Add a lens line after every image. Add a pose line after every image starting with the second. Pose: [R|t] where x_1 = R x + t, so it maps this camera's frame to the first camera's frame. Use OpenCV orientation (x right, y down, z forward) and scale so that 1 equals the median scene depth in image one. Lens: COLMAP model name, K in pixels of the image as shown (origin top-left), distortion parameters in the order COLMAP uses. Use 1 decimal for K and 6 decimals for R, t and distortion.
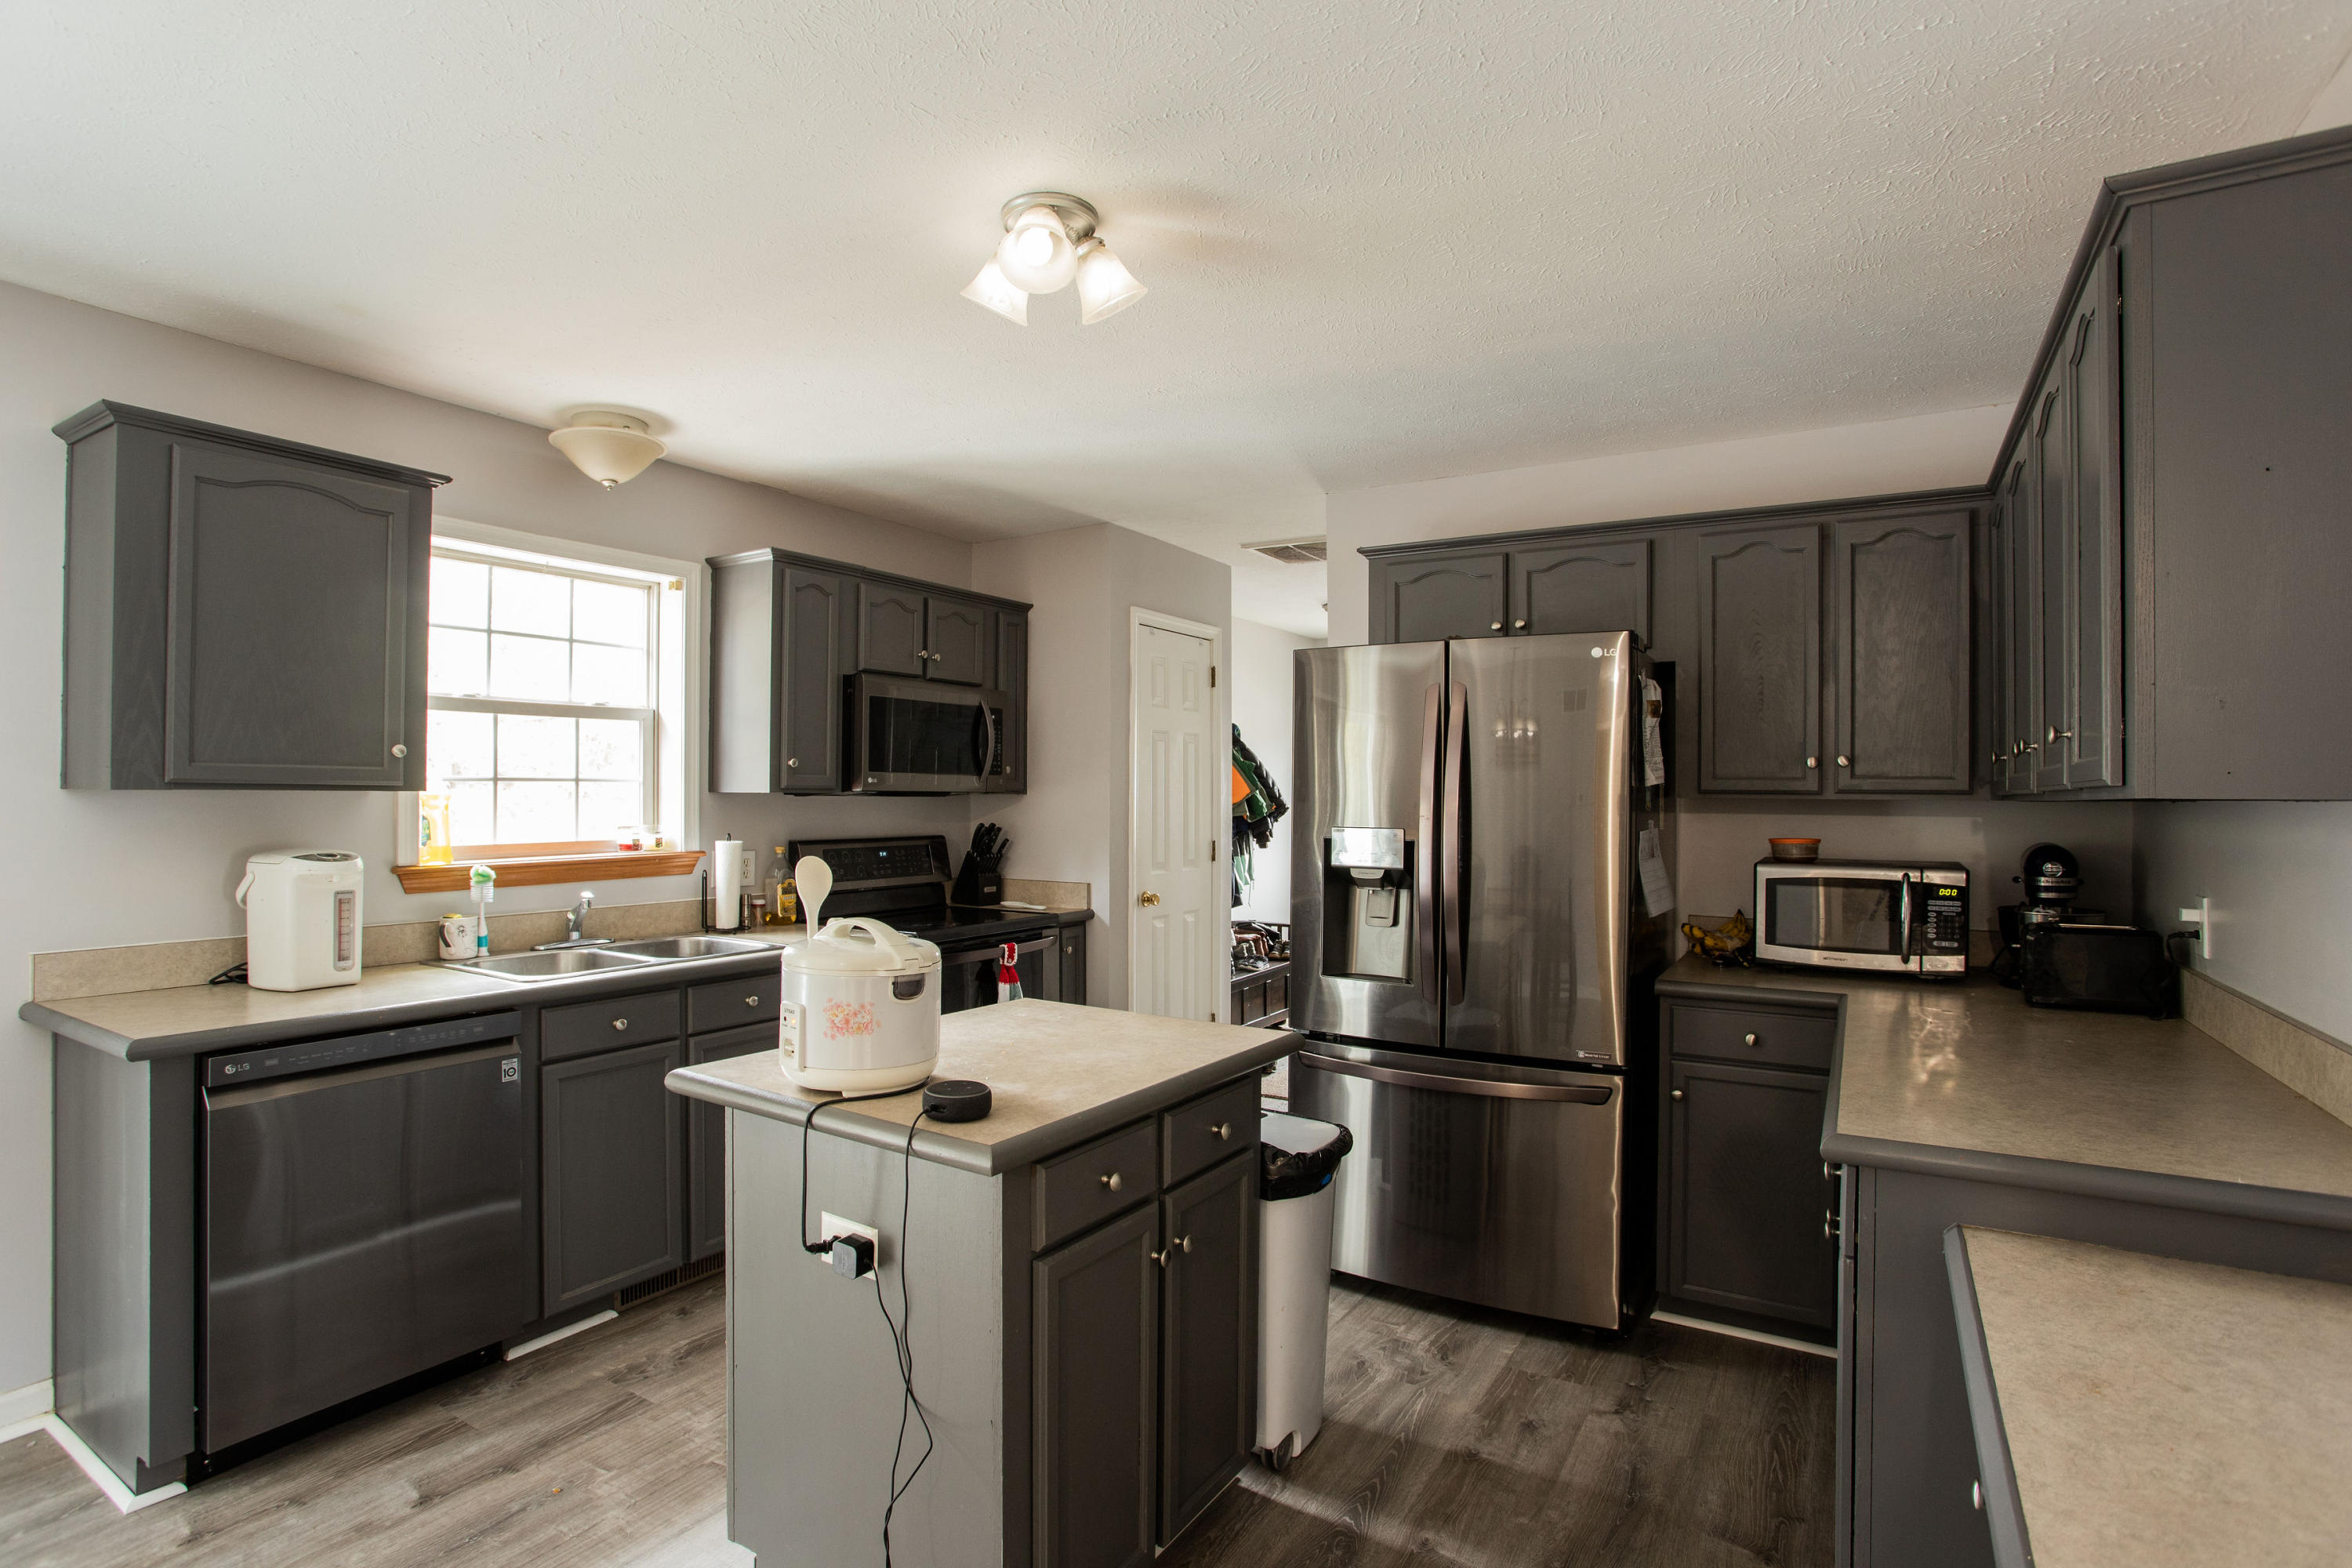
lens RADIAL K [[1131.2, 0, 1176.0], [0, 1131.2, 784.0], [0, 0, 1]] dist [-0.058816, 0.000046]
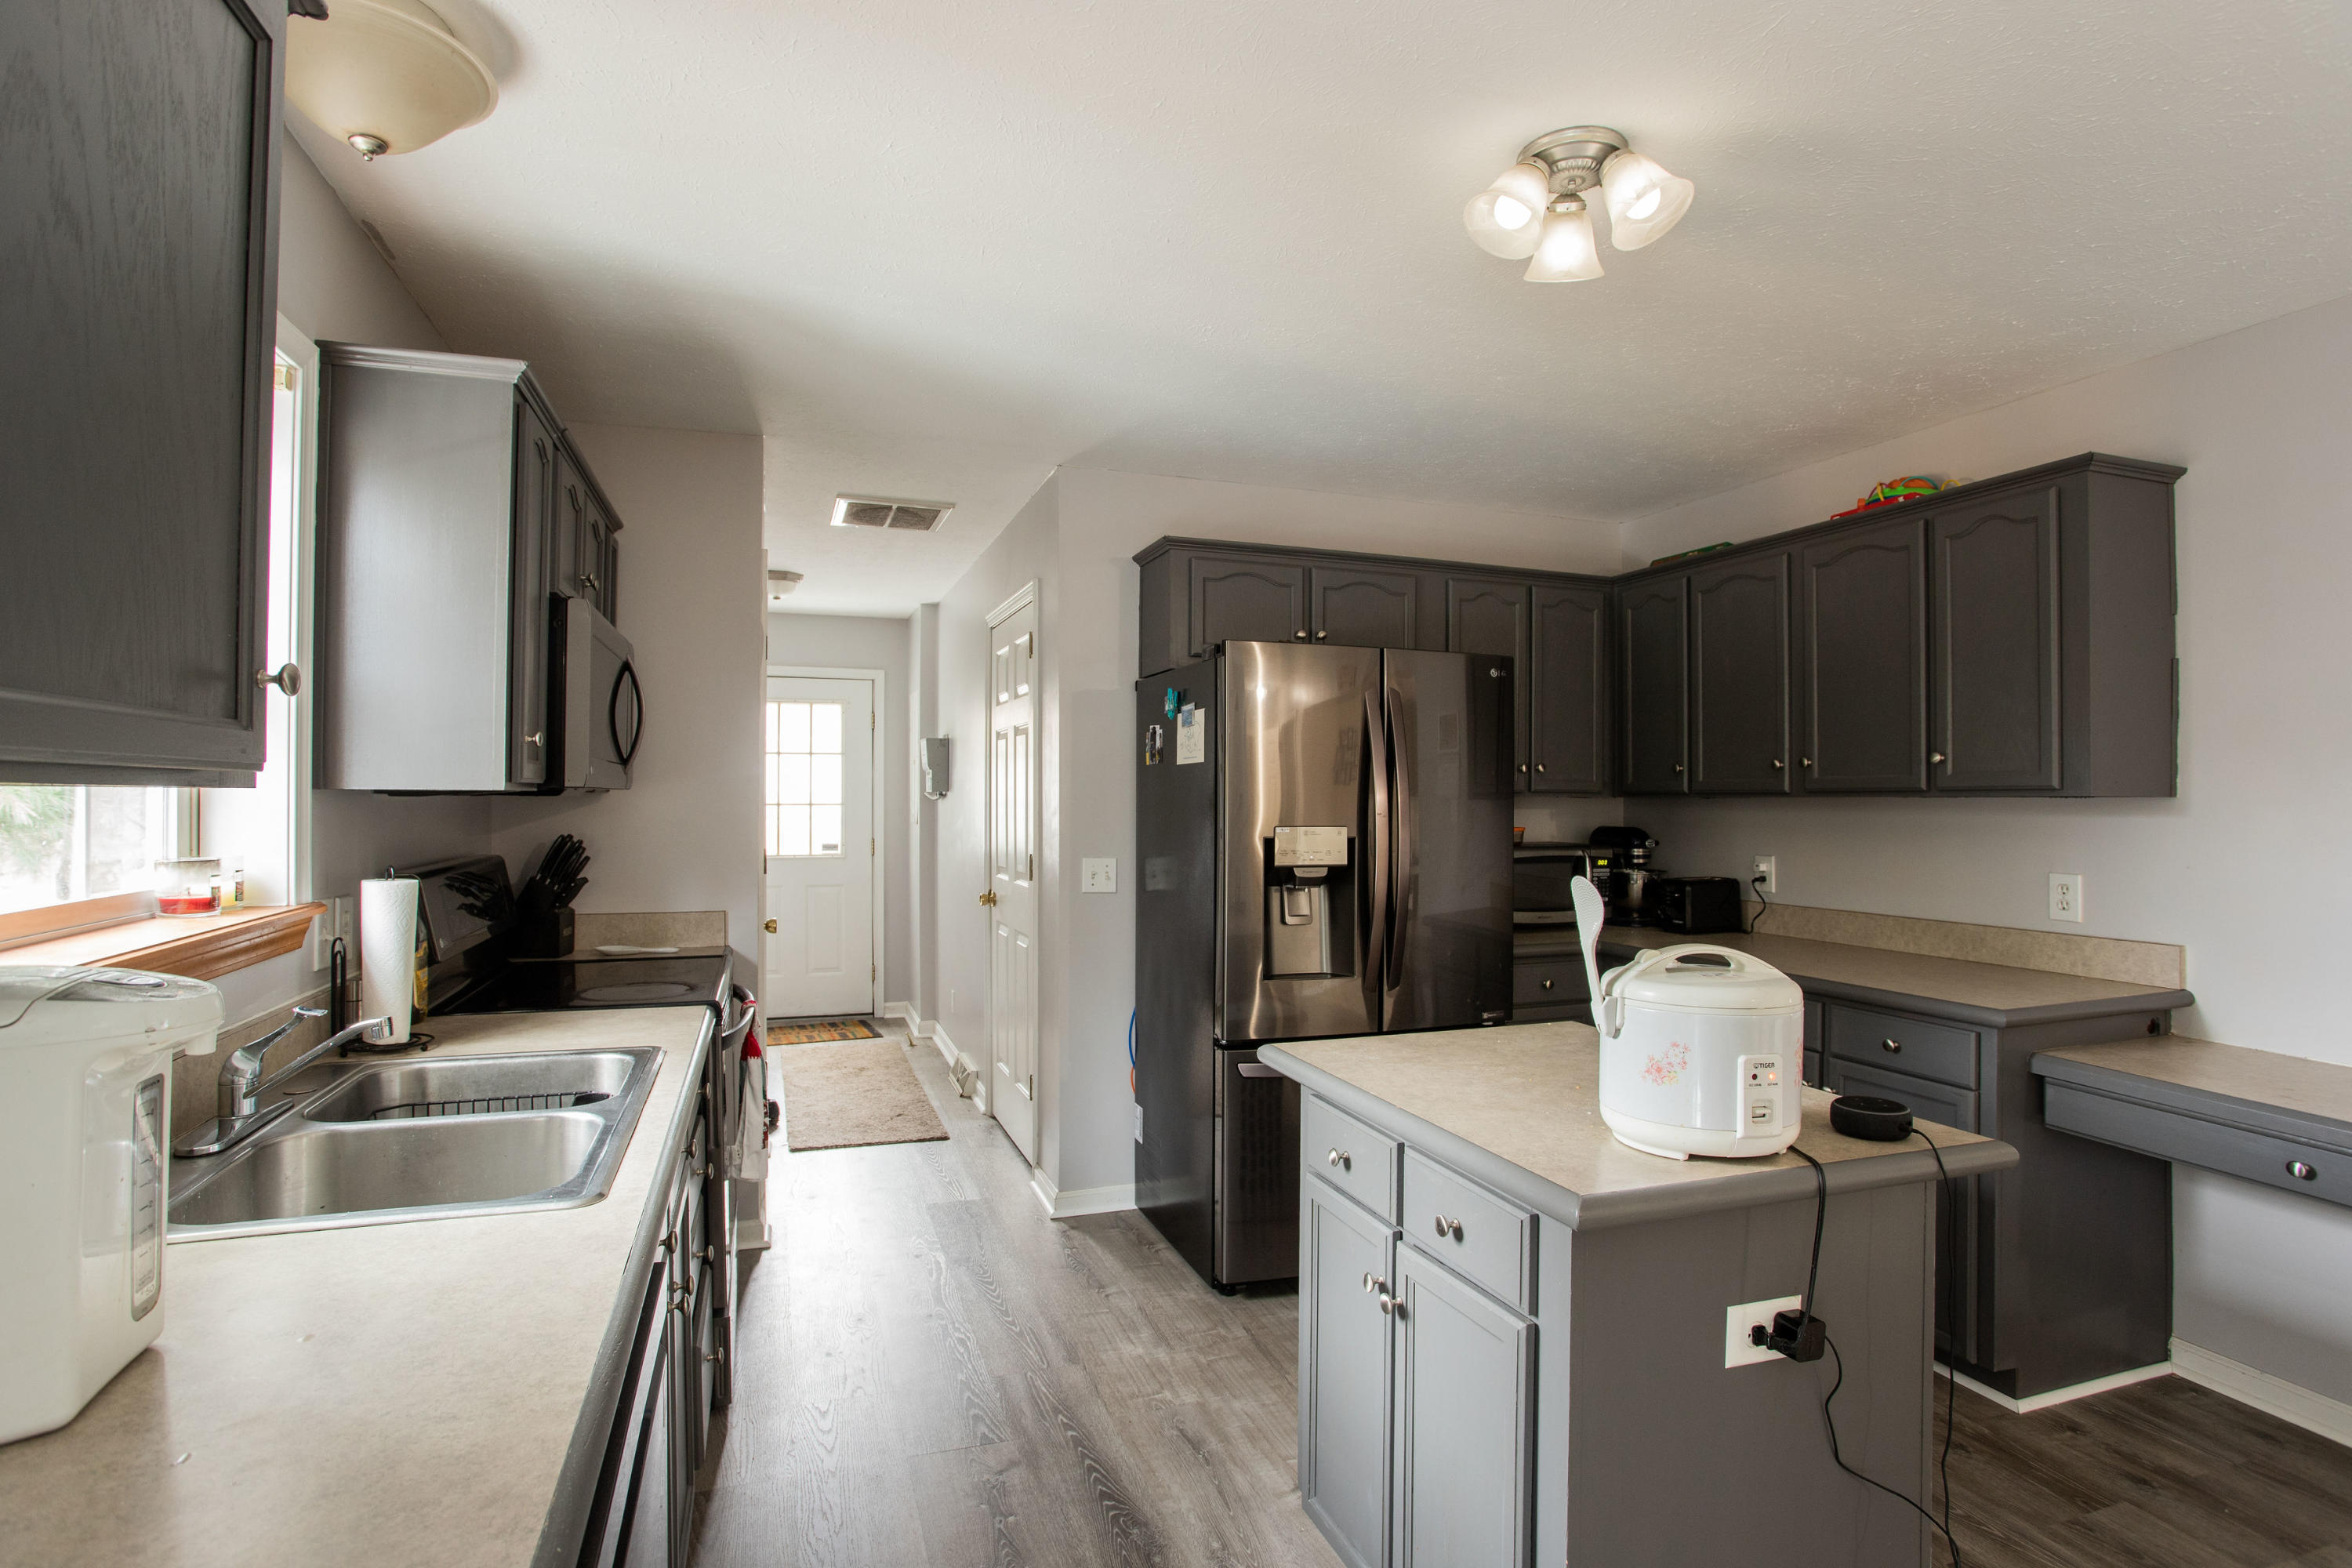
lens RADIAL K [[1162.8, 0, 1176.0], [0, 1162.8, 784.0], [0, 0, 1]] dist [-0.022974, 0.000062]
pose [[0.633752, 0.001779, 0.773535, -0.696825], [-0.009817, 0.999935, 0.005744, -0.004072], [-0.773474, -0.011234, 0.633728, 0.426106]]
